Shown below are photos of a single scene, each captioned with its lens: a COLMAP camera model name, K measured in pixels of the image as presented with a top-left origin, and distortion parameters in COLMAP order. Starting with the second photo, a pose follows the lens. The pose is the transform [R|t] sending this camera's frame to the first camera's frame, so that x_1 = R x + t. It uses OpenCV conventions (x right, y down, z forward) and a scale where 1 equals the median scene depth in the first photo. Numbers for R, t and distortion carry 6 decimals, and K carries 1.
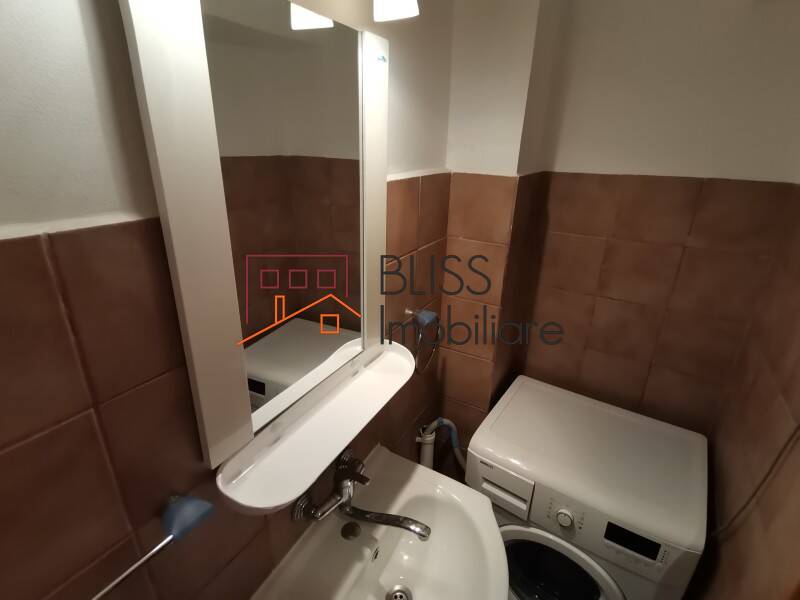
lens RADIAL K [[393.3, 0, 401.5], [0, 393.3, 293.6], [0, 0, 1]] dist [0.016093, -0.033036]
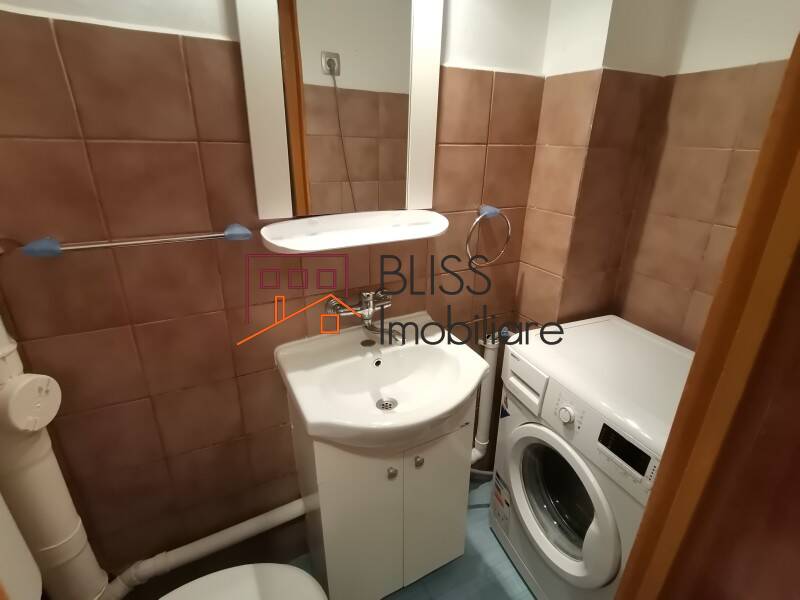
lens RADIAL K [[394.1, 0, 400.6], [0, 394.1, 292.3], [0, 0, 1]] dist [0.012674, -0.001220]
pose [[0.845443, 0.192750, -0.498069, 0.473582], [-0.194040, 0.979730, 0.049780, 0.291624], [0.497568, 0.054559, 0.865707, -0.062161]]
